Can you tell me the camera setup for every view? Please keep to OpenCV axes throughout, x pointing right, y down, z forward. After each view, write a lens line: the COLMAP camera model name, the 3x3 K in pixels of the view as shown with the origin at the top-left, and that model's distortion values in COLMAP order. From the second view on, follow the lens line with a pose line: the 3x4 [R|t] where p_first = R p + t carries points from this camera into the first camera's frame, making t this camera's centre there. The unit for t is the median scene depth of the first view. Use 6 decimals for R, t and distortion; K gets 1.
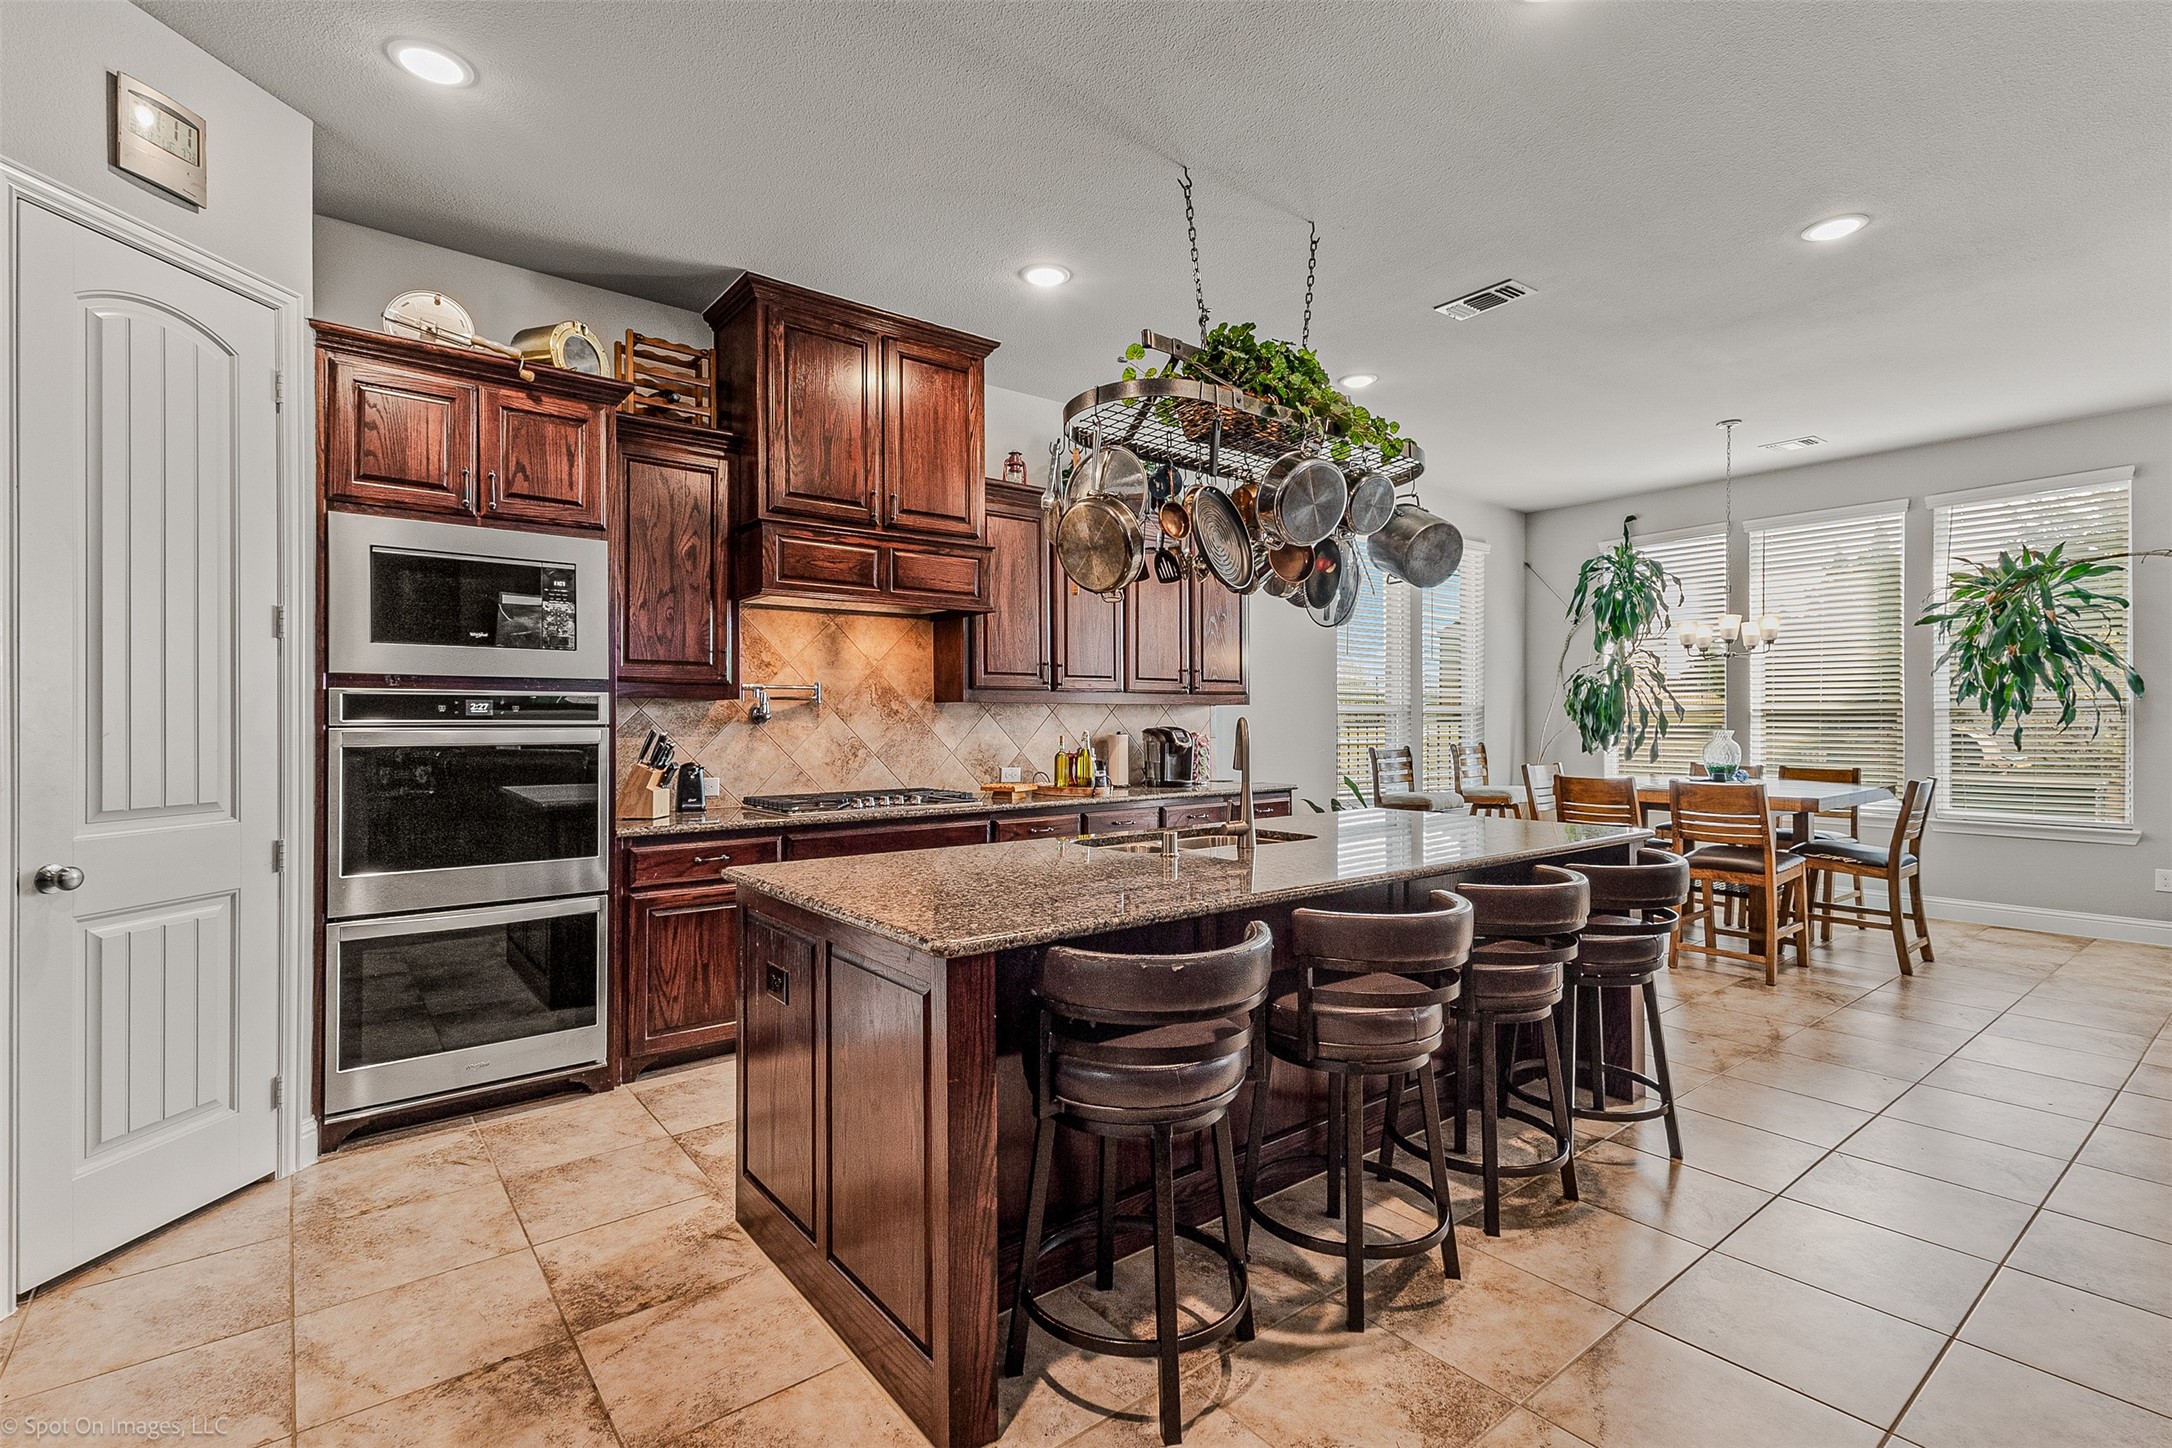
lens RADIAL K [[1023.4, 0, 1099.5], [0, 1023.4, 723.7], [0, 0, 1]] dist [0.018980, -0.001473]
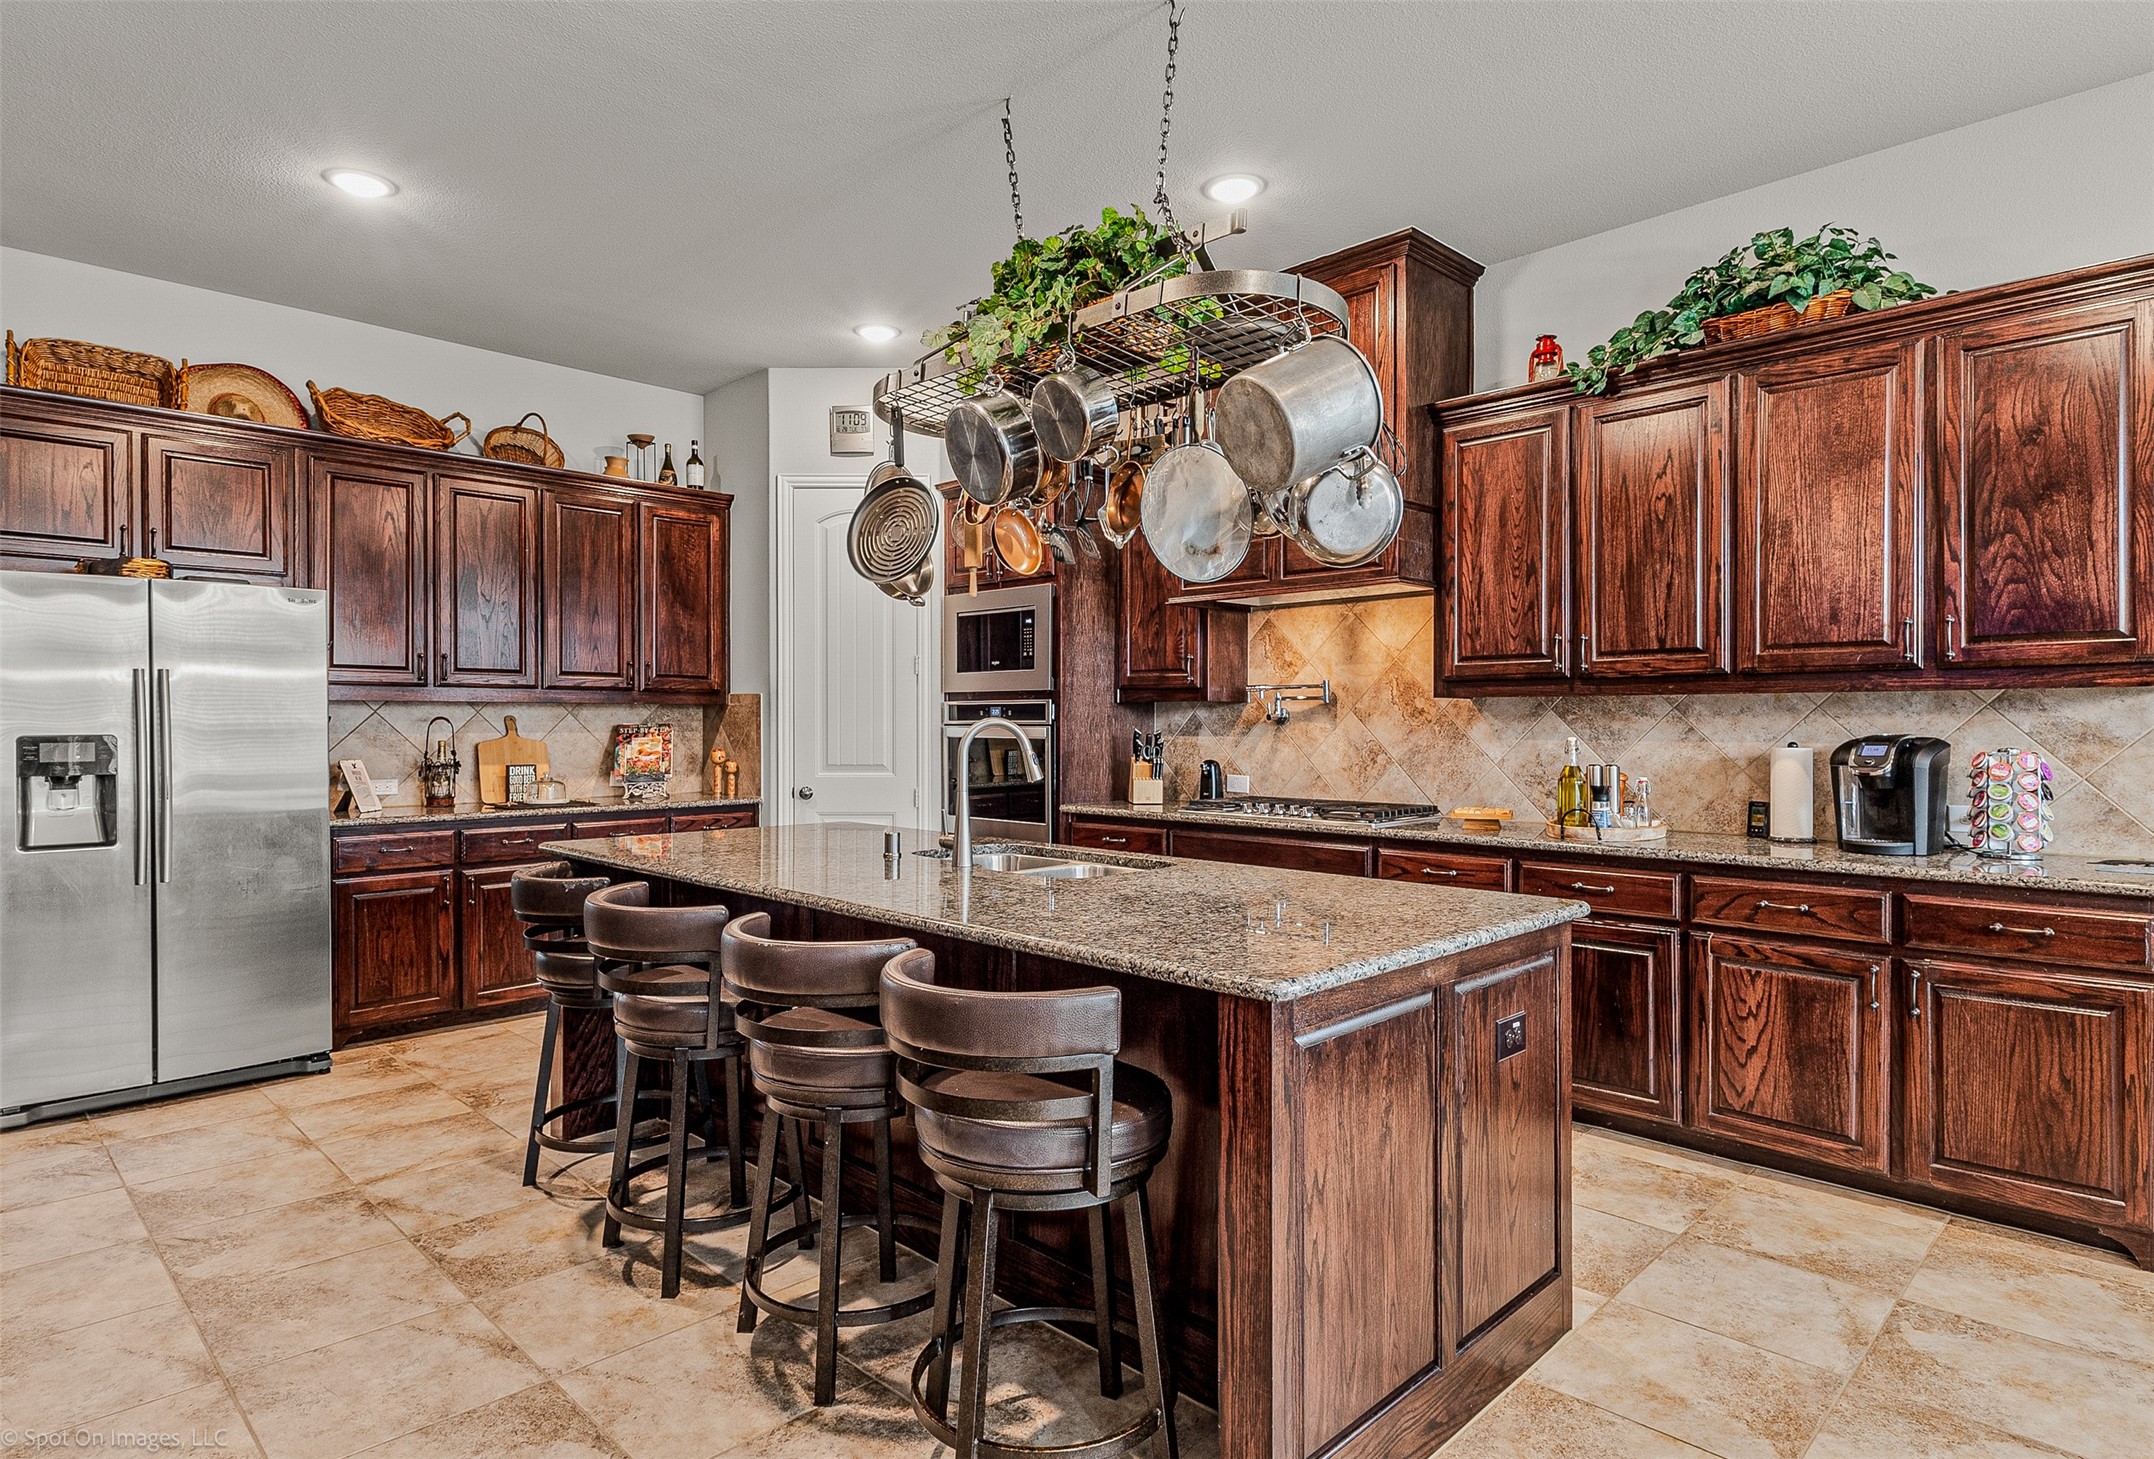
lens RADIAL K [[1174.8, 0, 1068.4], [0, 1174.8, 722.7], [0, 0, 1]] dist [0.030724, 0.000028]
pose [[0.096432, 0.002806, -0.995336, 0.793338], [-0.003690, 0.999990, 0.002462, -0.003944], [0.995333, 0.003435, 0.096442, 0.694274]]
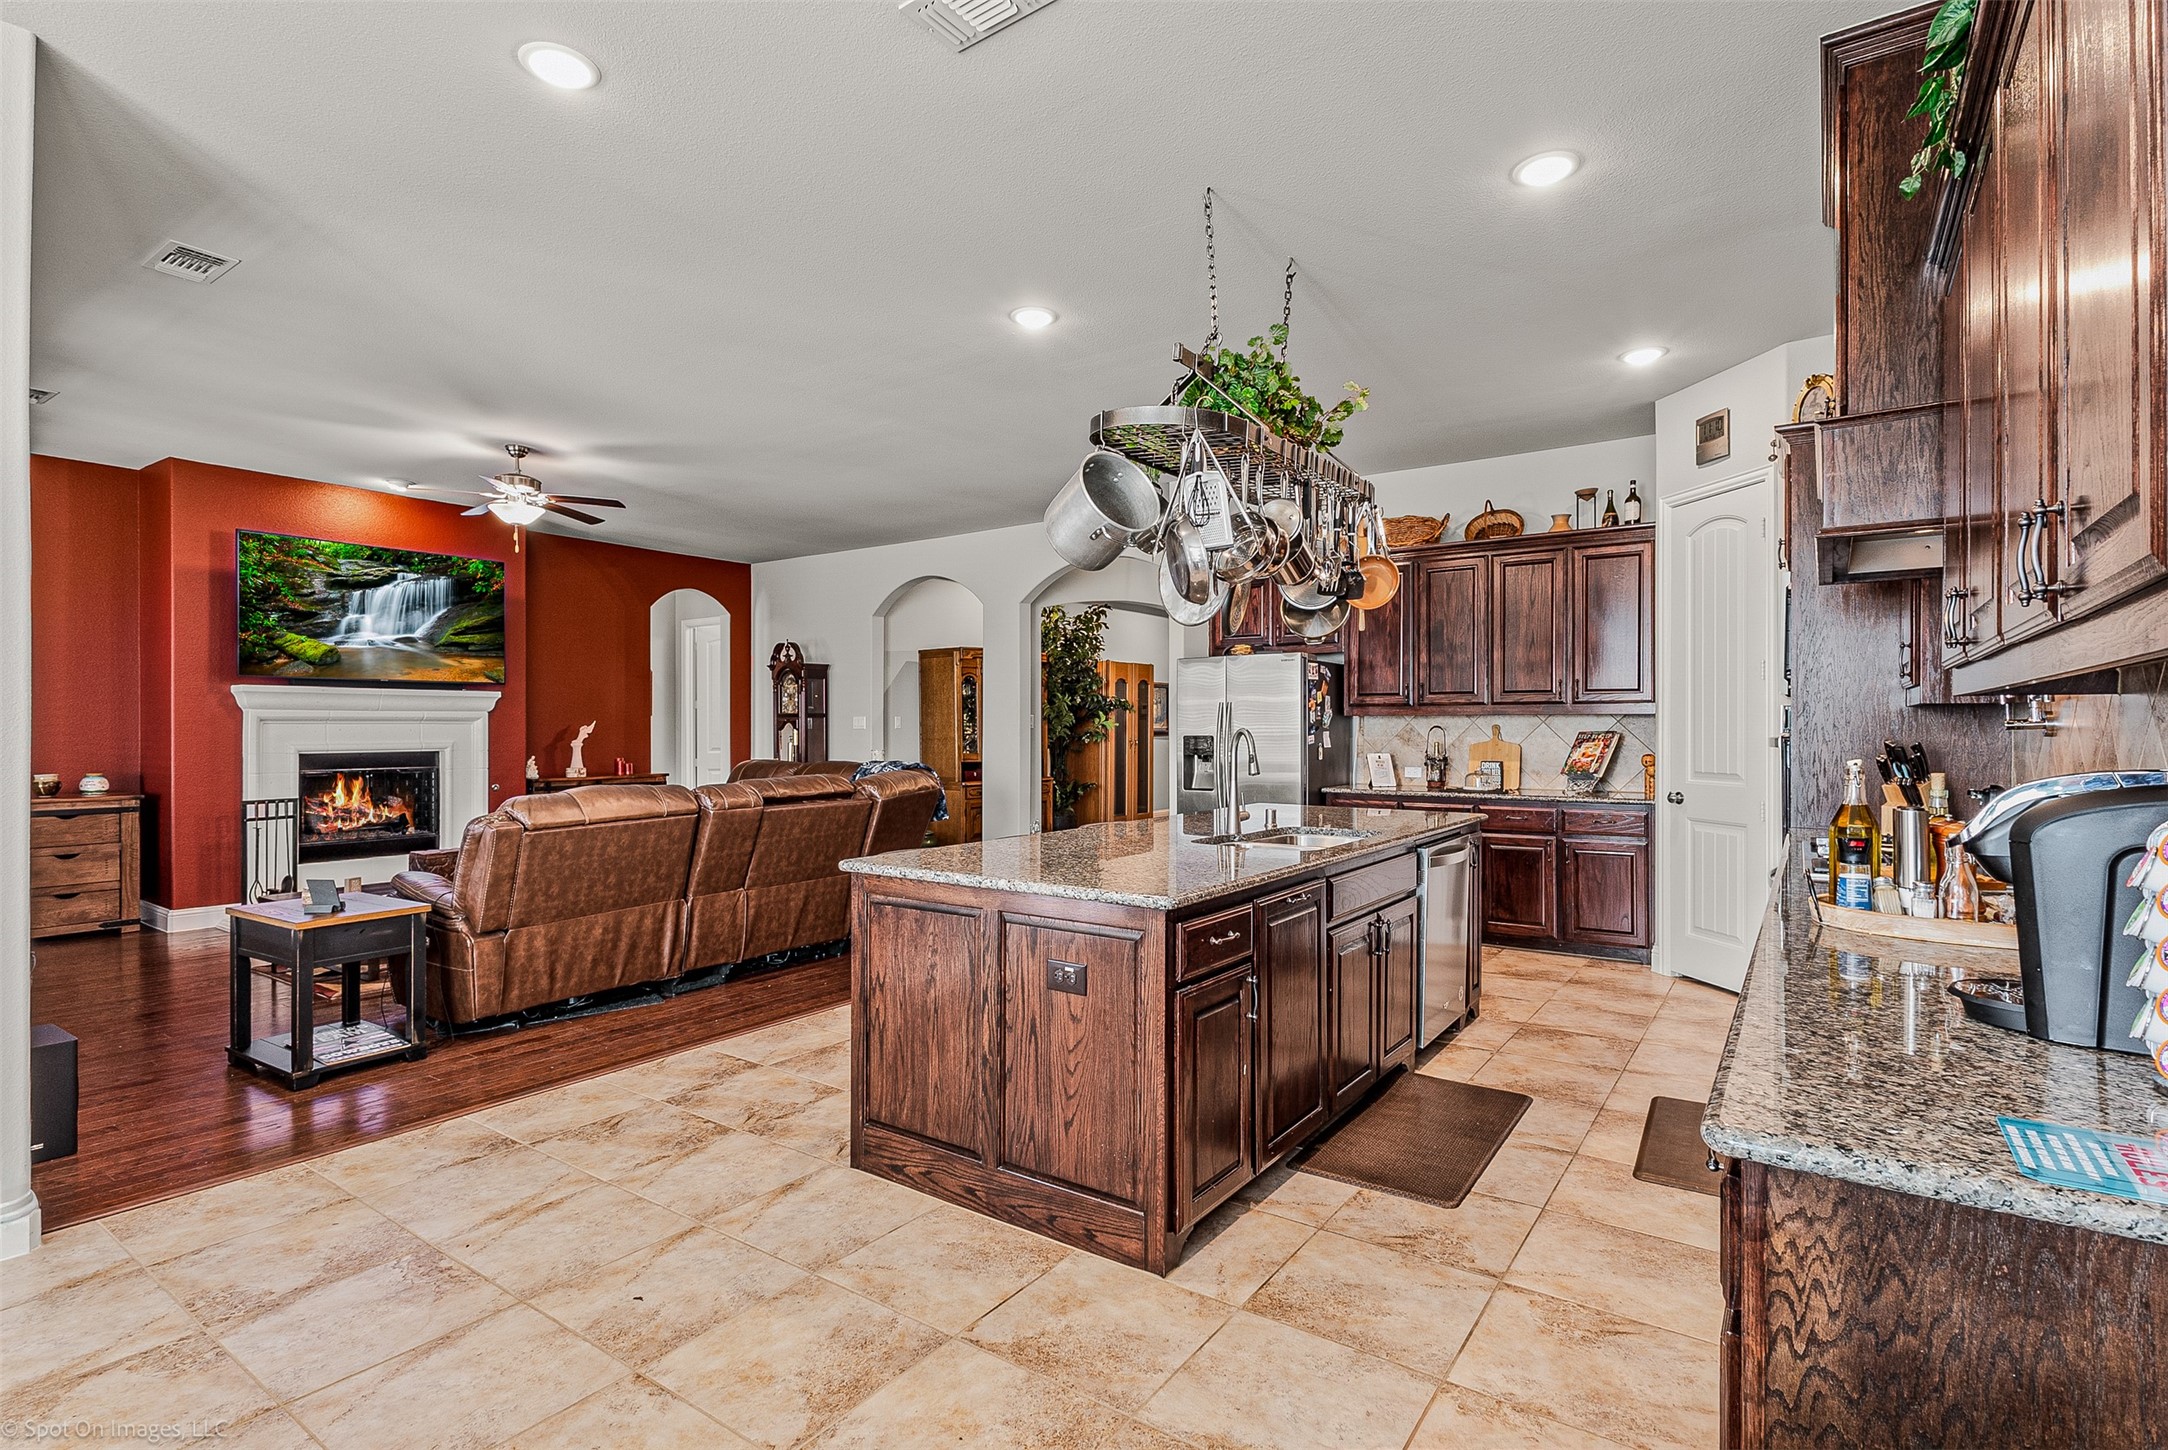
lens RADIAL K [[1037.9, 0, 1091.8], [0, 1037.9, 719.8], [0, 0, 1]] dist [-0.000909, -0.000016]
pose [[-0.960295, 0.000561, -0.278987, 0.457298], [0.001293, 0.999996, -0.002438, -0.009895], [0.278984, -0.002701, -0.960292, 1.485450]]
